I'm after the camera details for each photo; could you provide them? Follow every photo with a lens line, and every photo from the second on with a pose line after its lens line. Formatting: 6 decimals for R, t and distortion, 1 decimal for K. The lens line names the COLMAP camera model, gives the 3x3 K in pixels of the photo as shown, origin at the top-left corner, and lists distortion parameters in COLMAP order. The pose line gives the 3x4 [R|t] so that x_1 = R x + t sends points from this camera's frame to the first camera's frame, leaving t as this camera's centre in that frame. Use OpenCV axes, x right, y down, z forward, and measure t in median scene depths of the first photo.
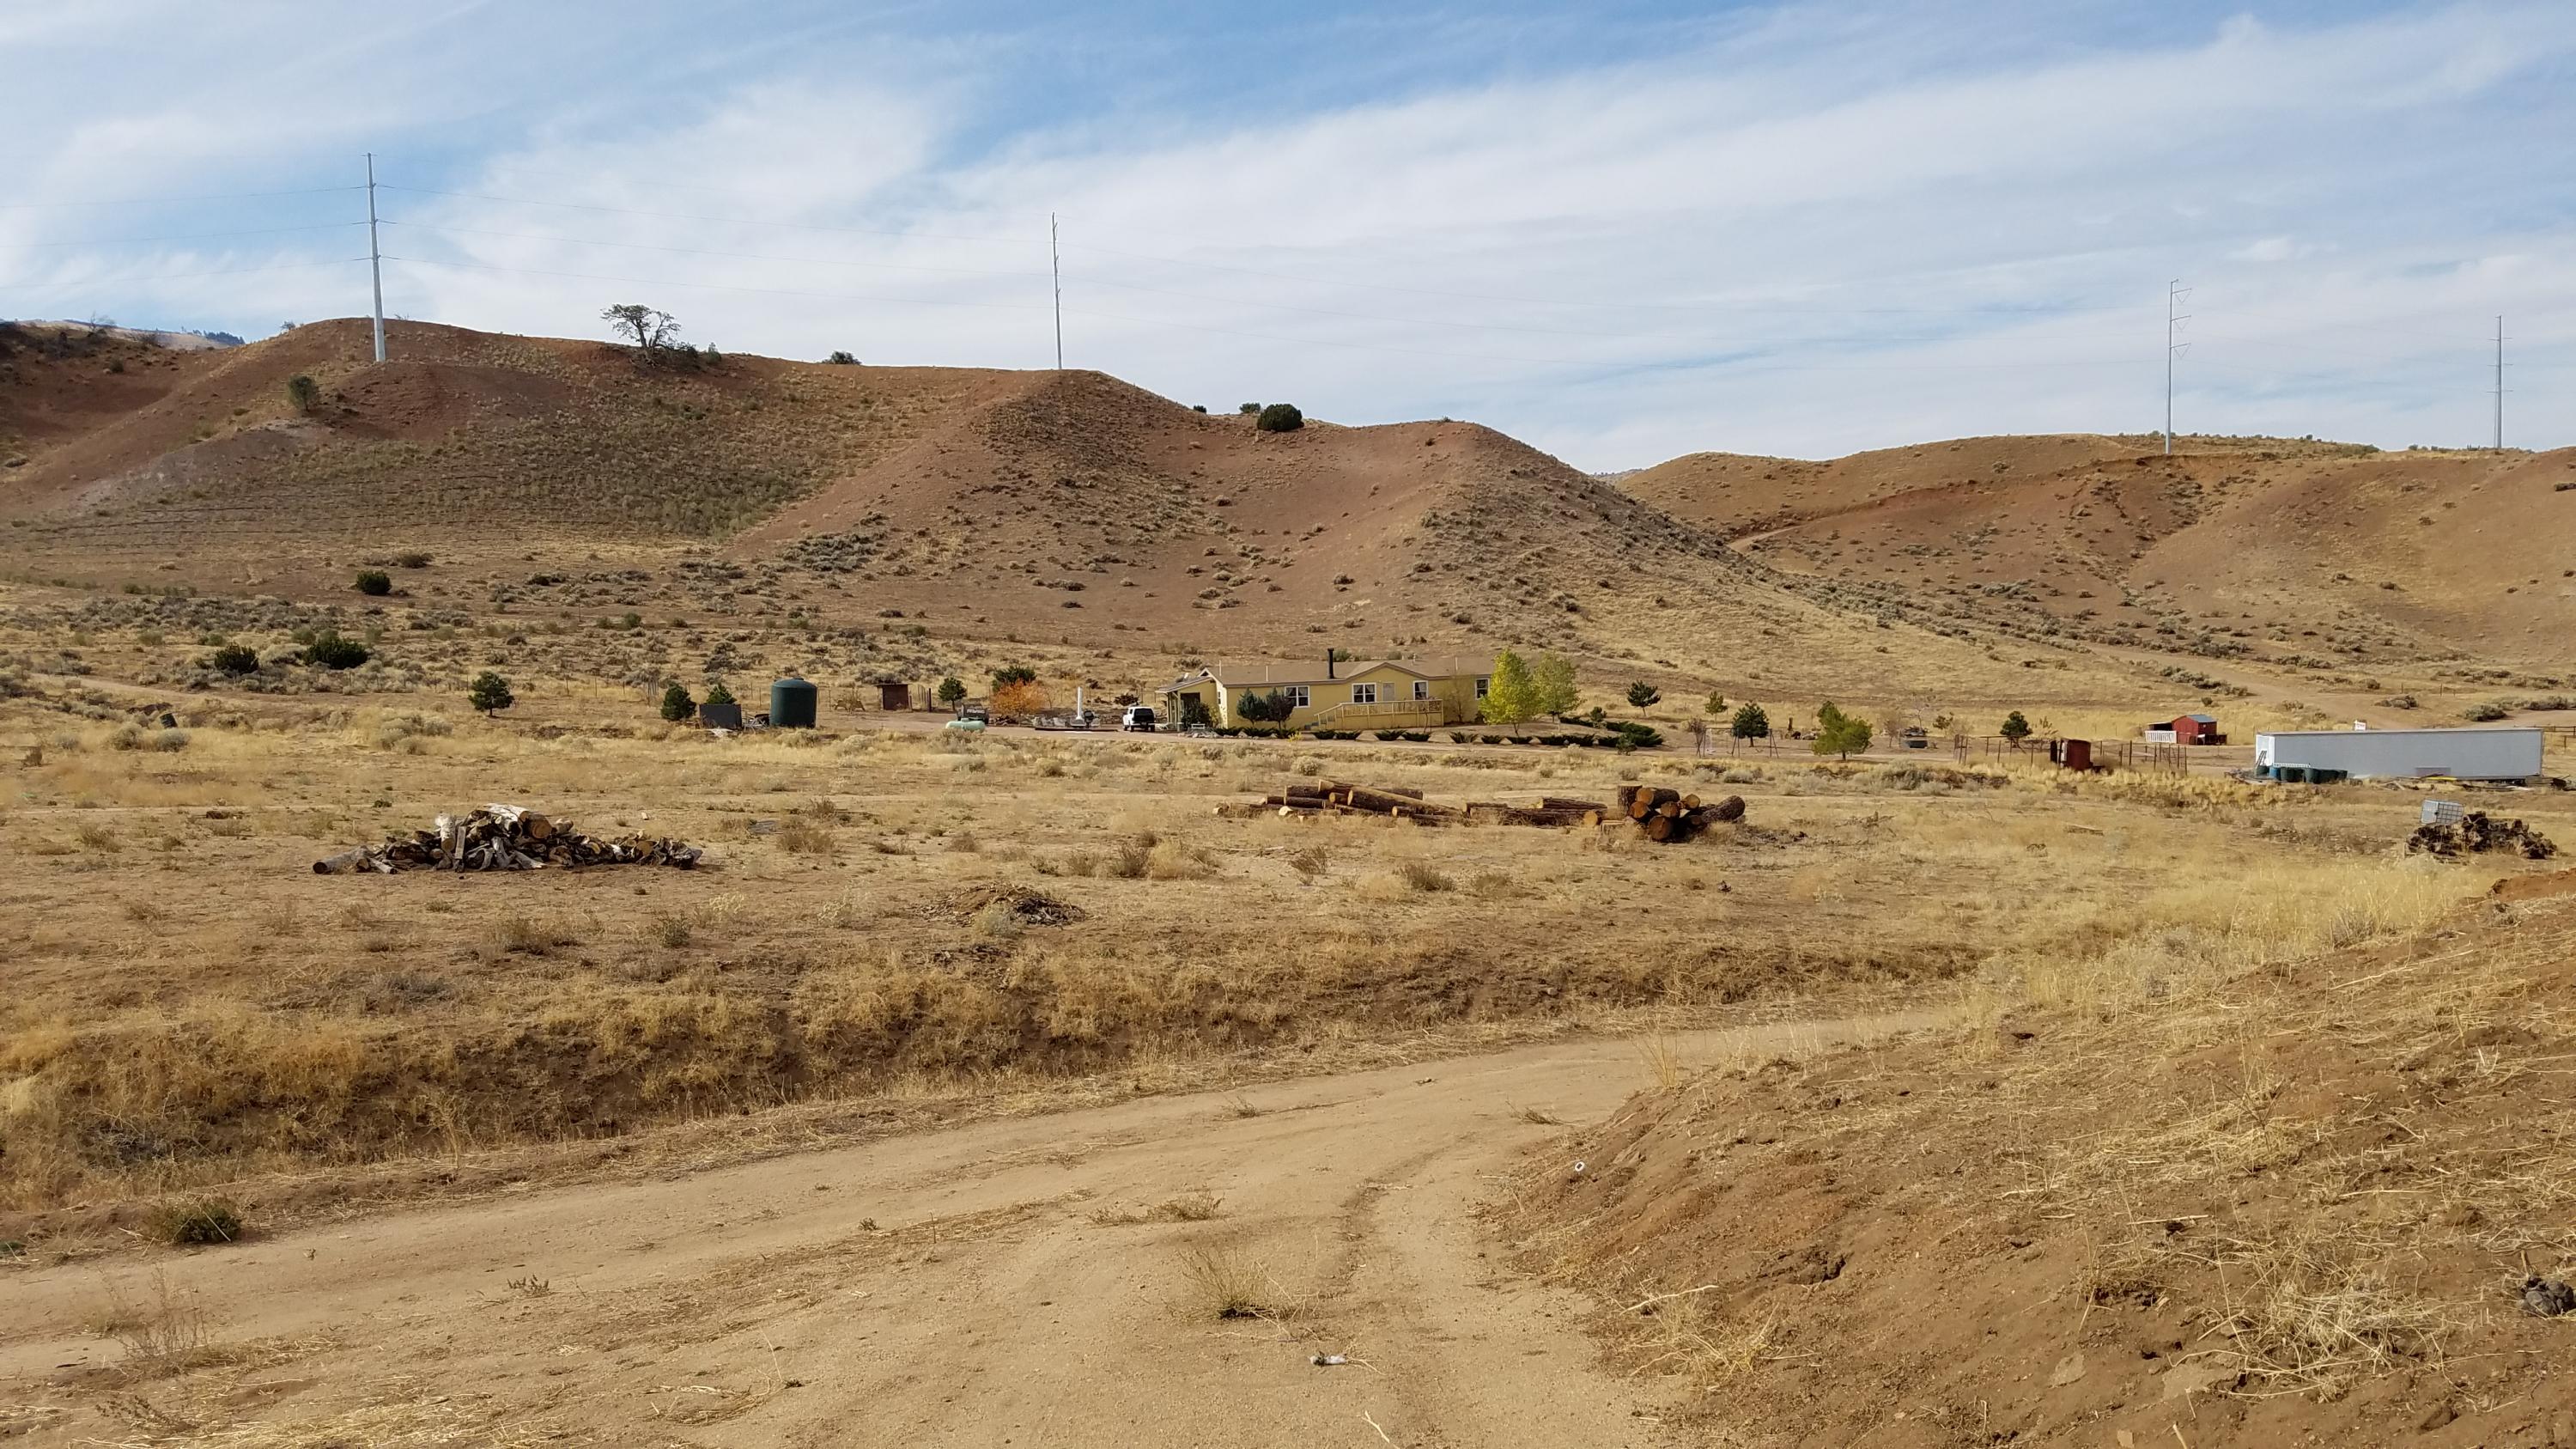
lens RADIAL K [[2055.9, 0, 1287.7], [0, 2055.9, 812.2], [0, 0, 1]] dist [0.305015, -0.402708]
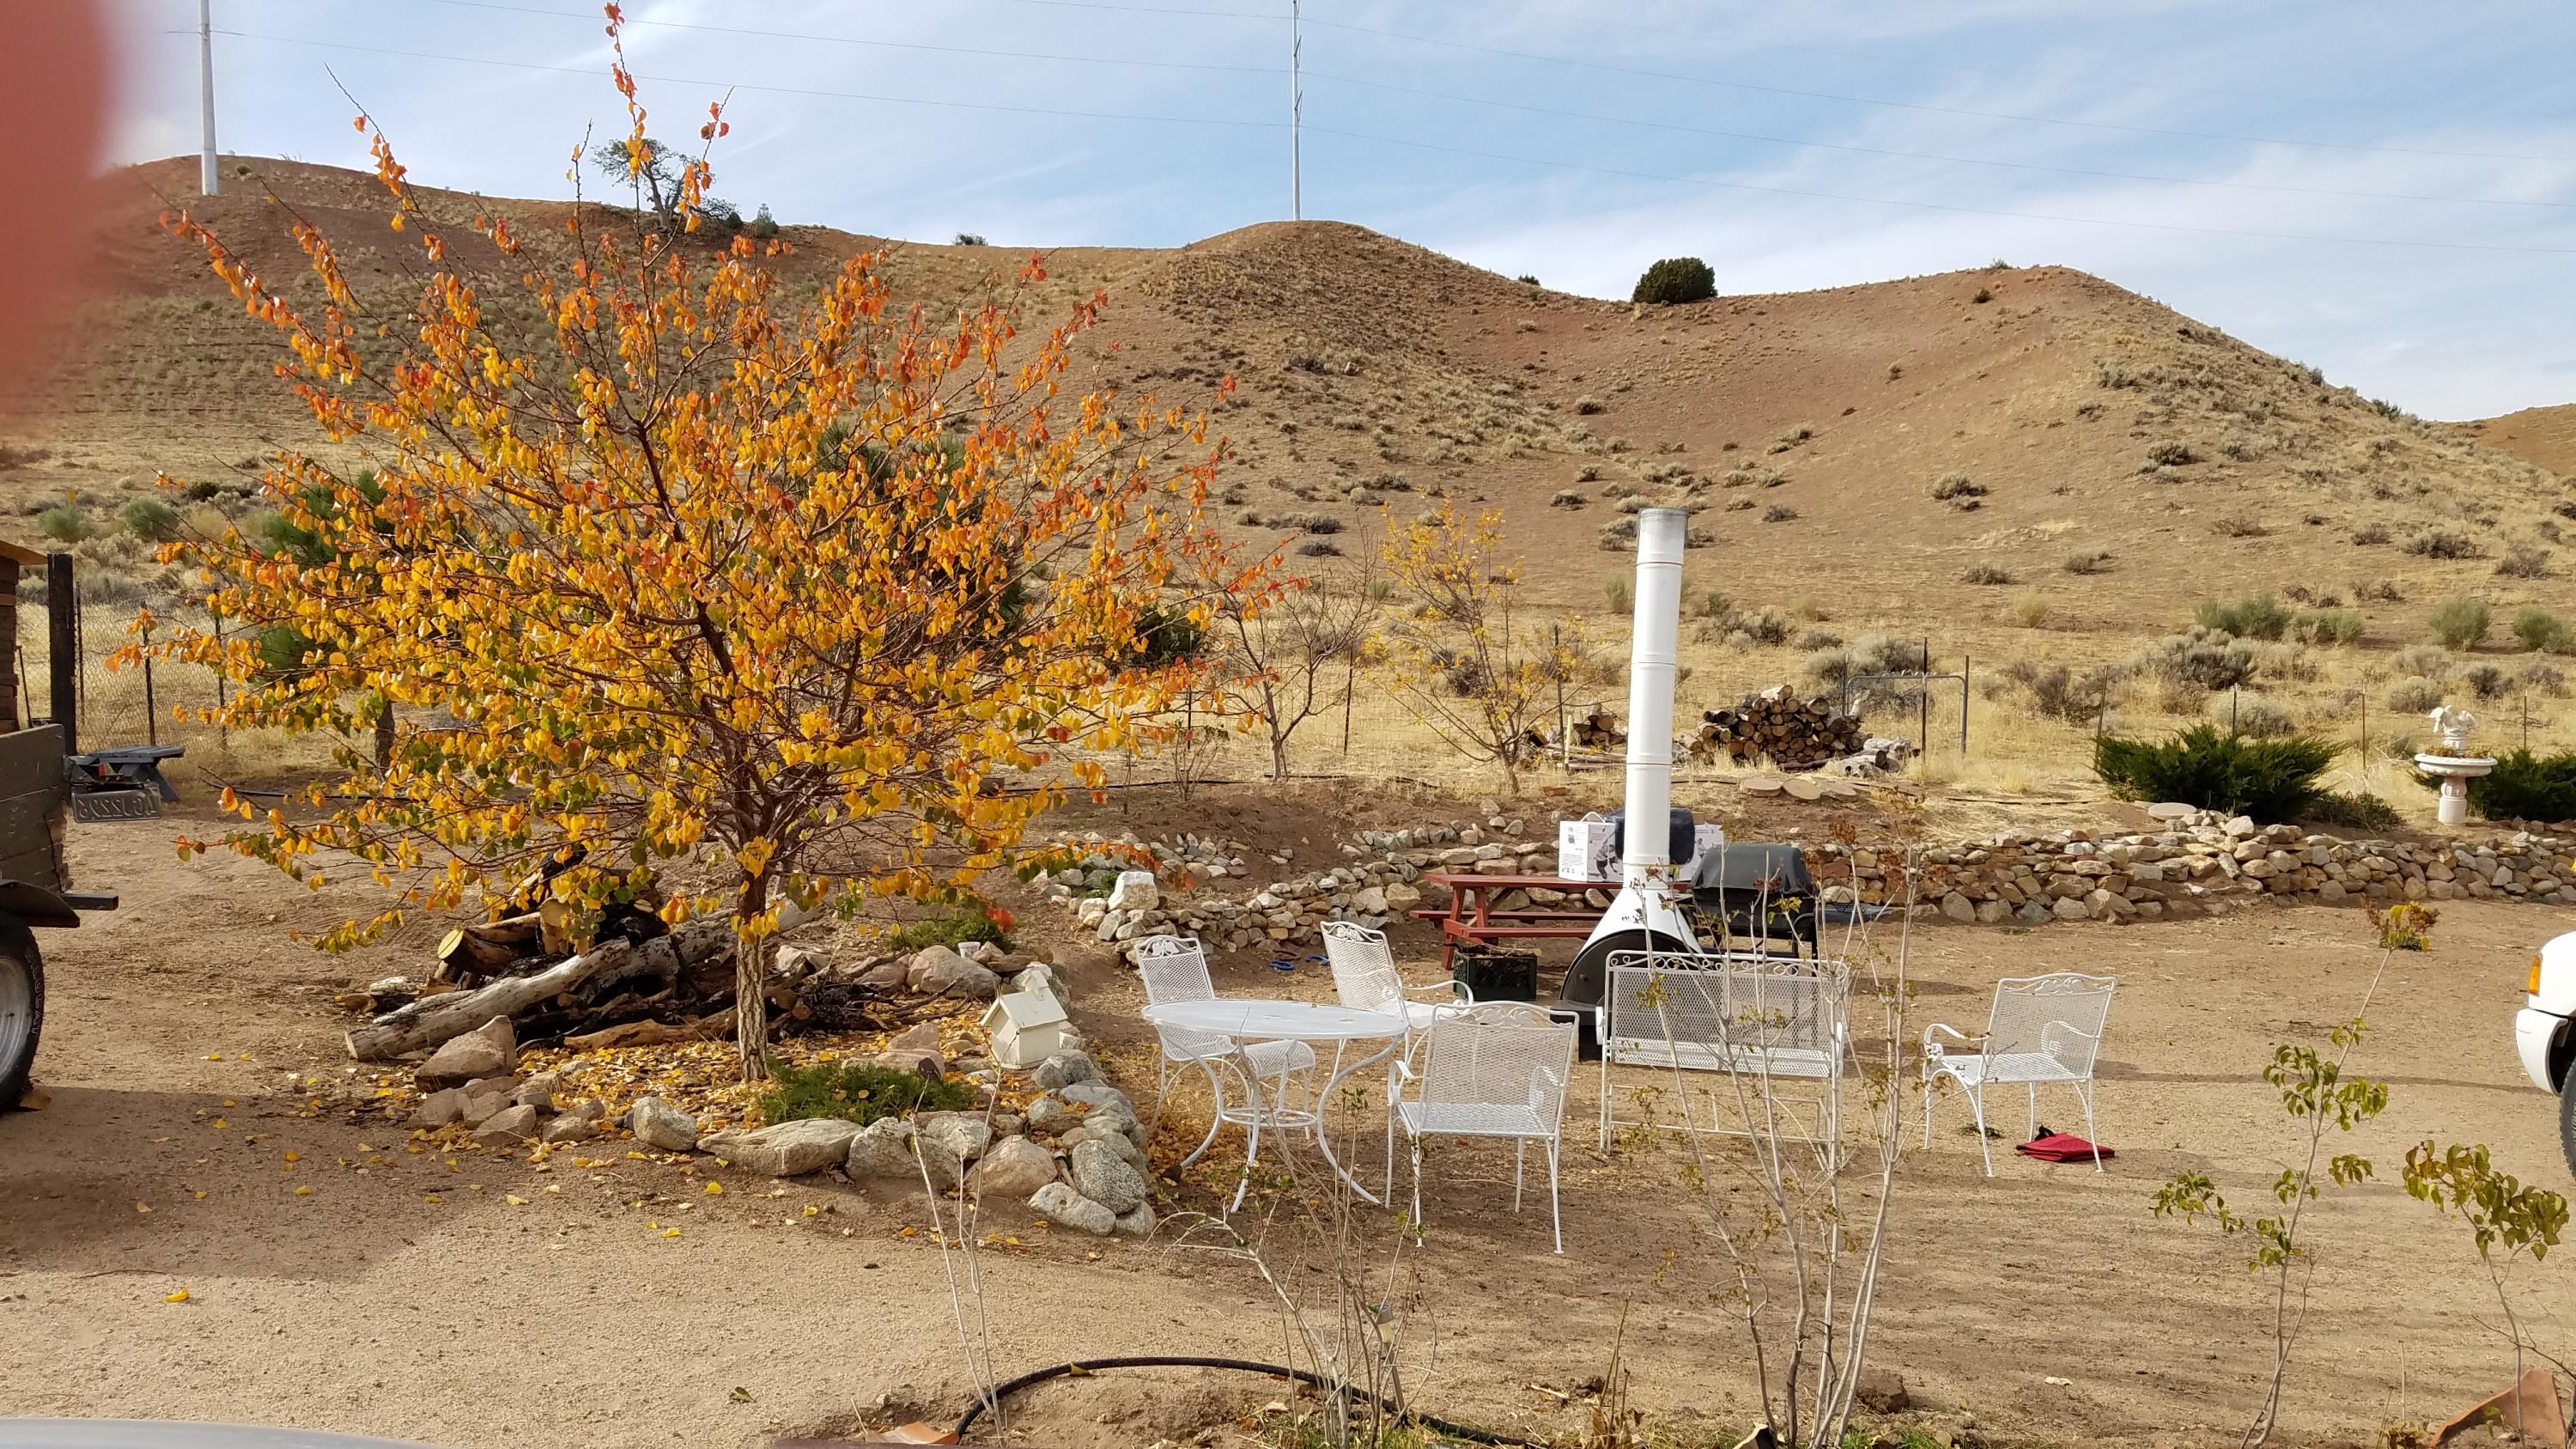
lens RADIAL K [[1964.9, 0, 1226.6], [0, 1964.9, 739.8], [0, 0, 1]] dist [0.114675, -0.212703]
pose [[0.990828, 0.015496, -0.134238, -0.054436], [-0.024995, 0.997278, -0.069369, -0.024051], [0.132798, 0.072088, 0.988518, 0.476195]]
